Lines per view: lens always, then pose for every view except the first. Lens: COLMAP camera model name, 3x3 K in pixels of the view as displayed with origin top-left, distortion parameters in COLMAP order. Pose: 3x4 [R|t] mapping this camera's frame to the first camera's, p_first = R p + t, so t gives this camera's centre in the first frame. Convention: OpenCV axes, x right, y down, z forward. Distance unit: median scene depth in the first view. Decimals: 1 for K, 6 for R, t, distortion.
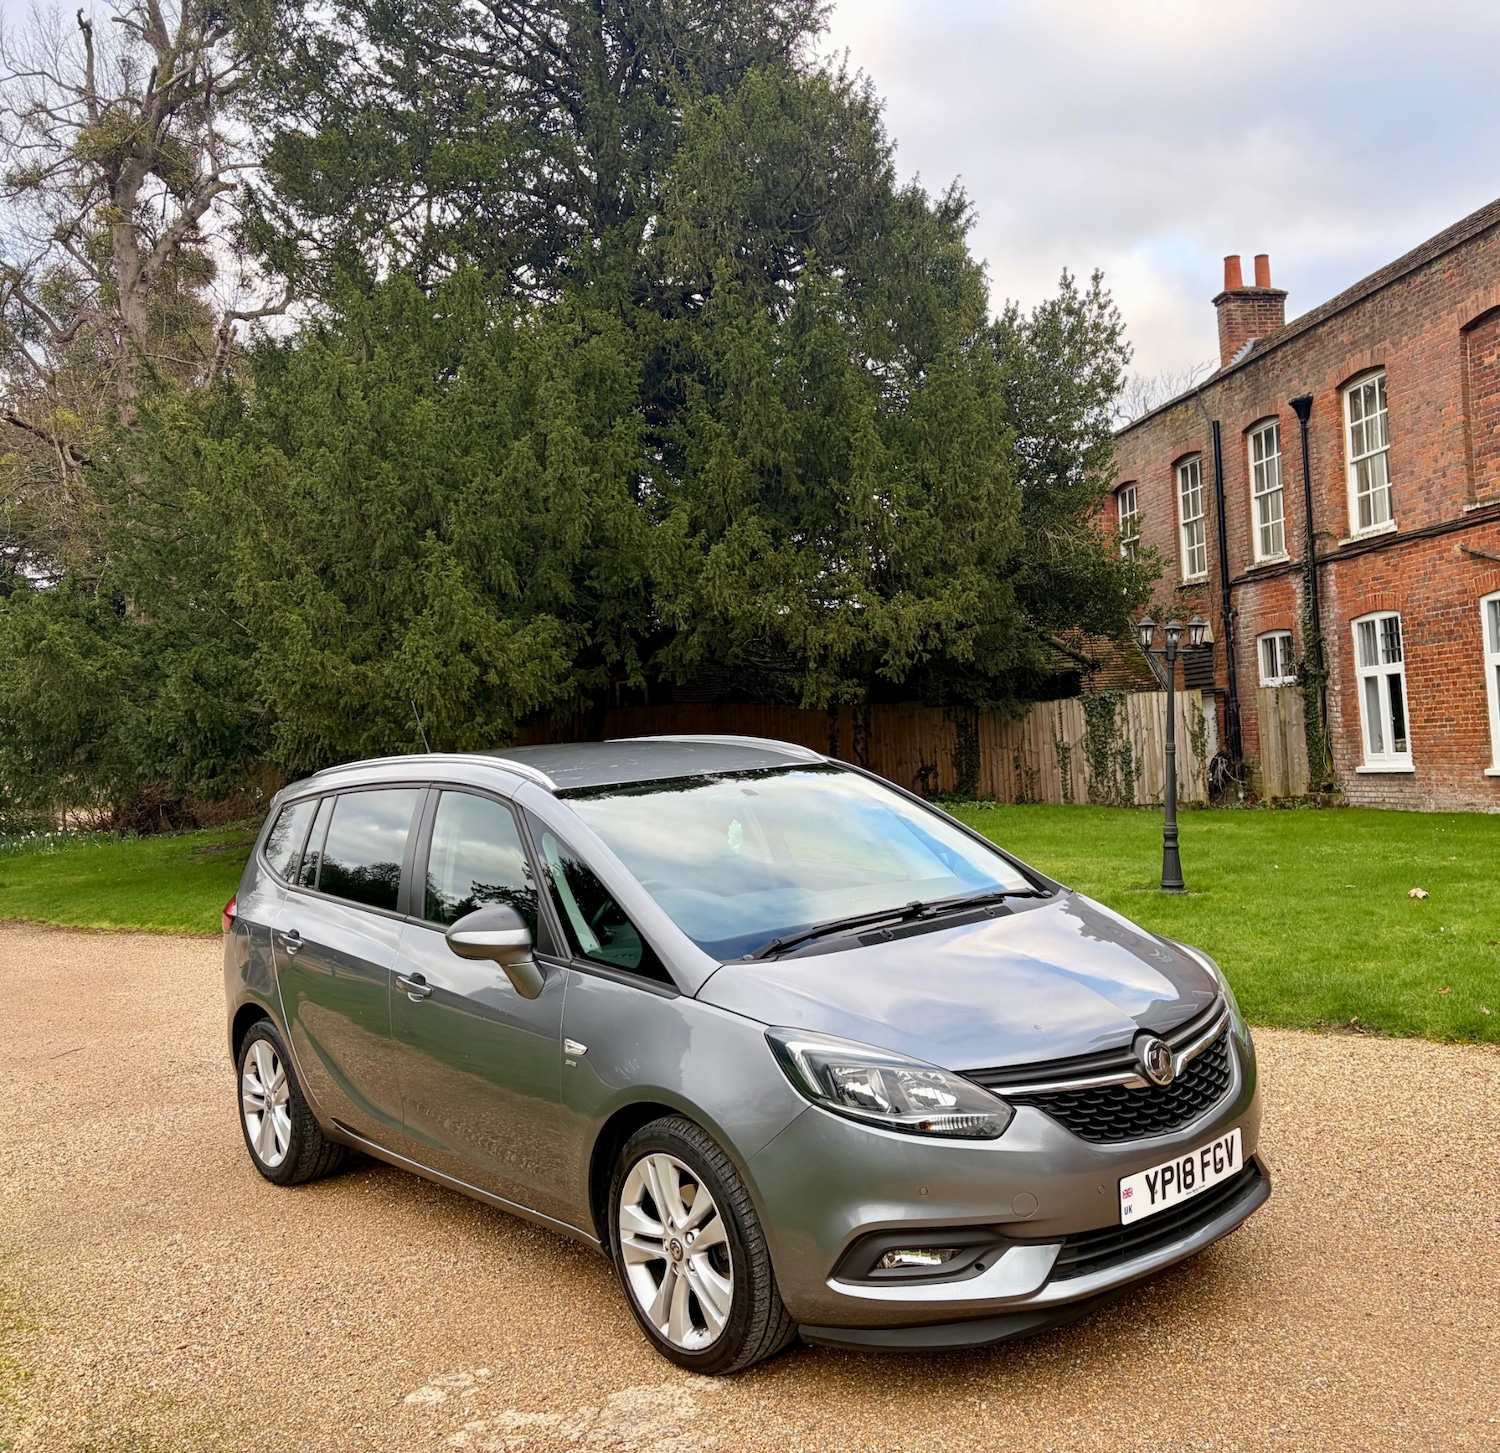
lens RADIAL K [[1447.2, 0, 872.3], [0, 1447.2, 718.4], [0, 0, 1]] dist [0.026932, -0.023133]
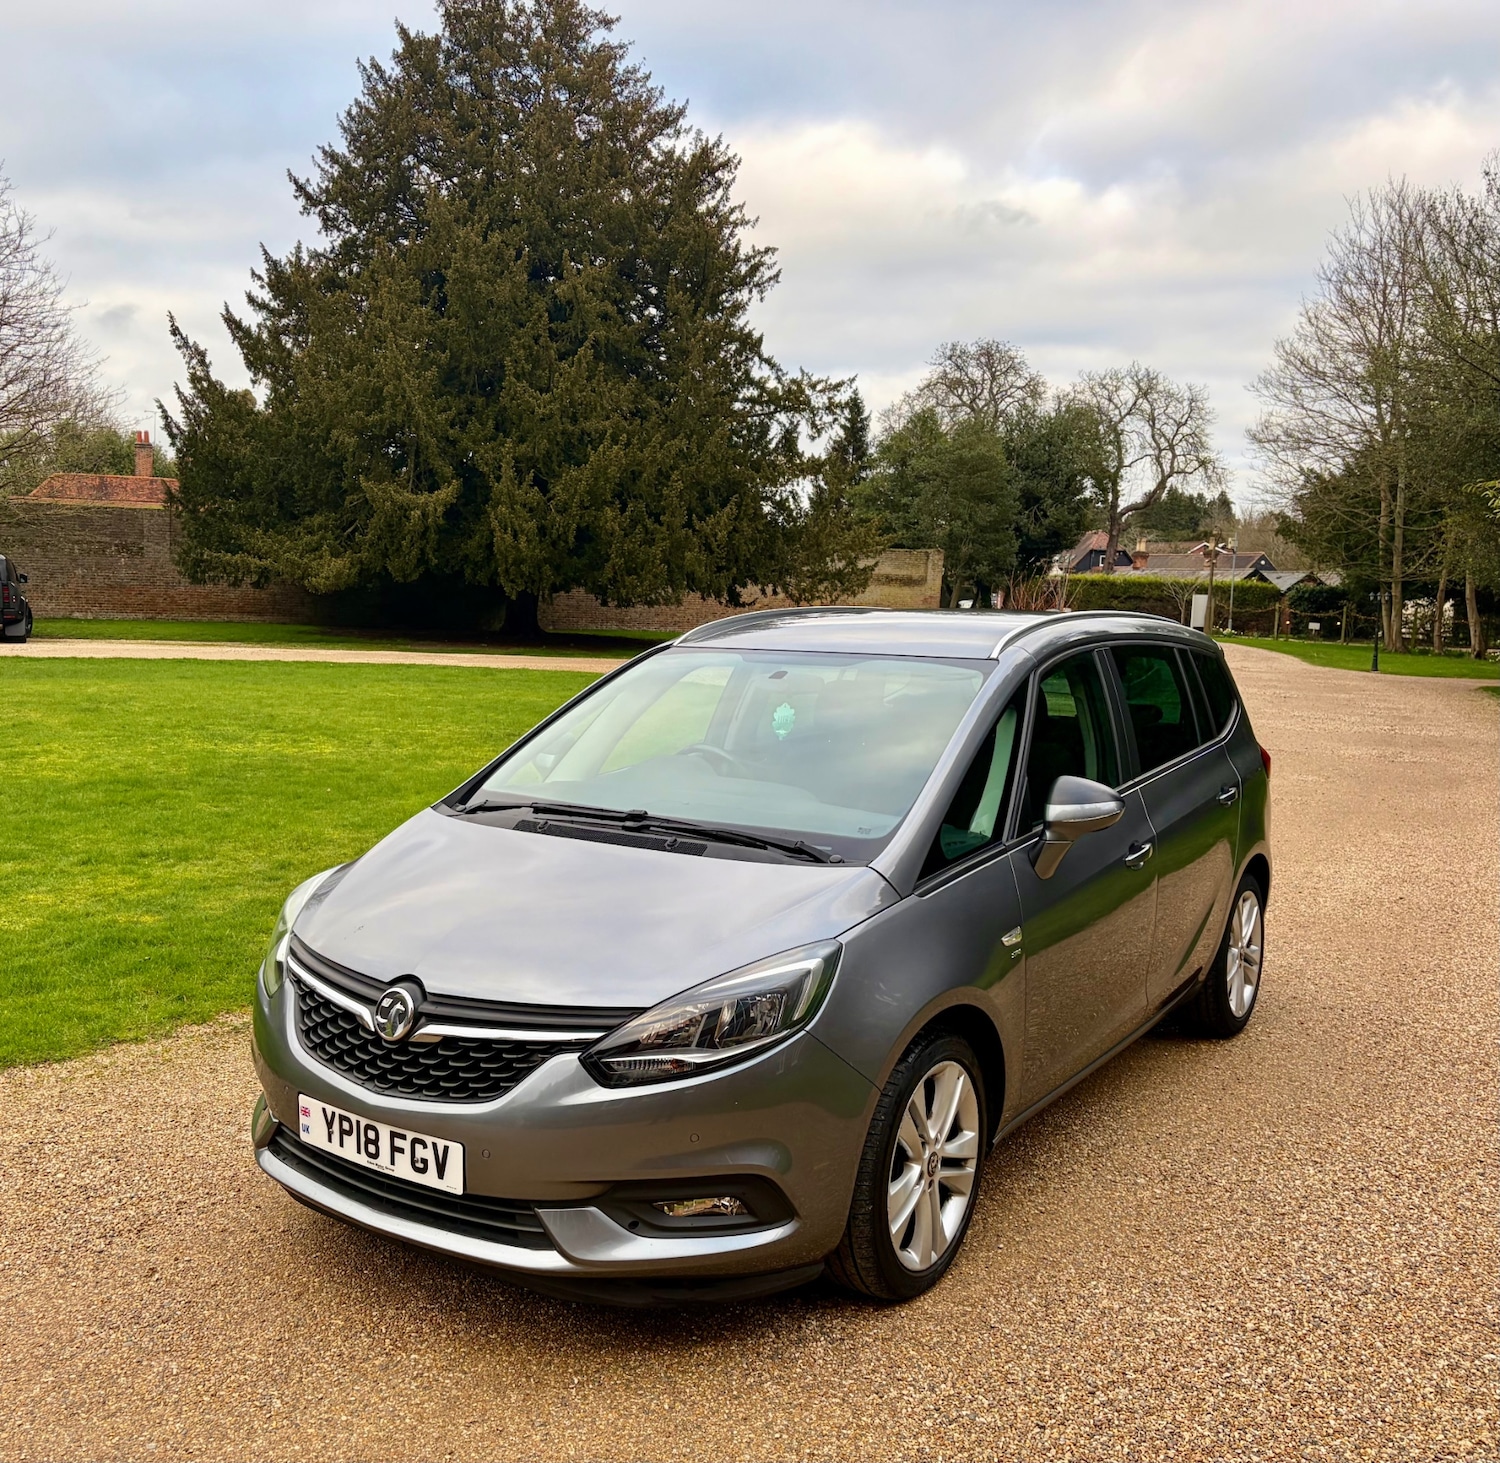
lens RADIAL K [[1458.4, 0, 668.9], [0, 1458.4, 735.3], [0, 0, 1]] dist [0.013915, 0.004229]
pose [[0.191288, 0.165139, -0.967542, 0.201582], [-0.030644, 0.986269, 0.162277, -0.014621], [0.981055, -0.001393, 0.193722, 0.190393]]
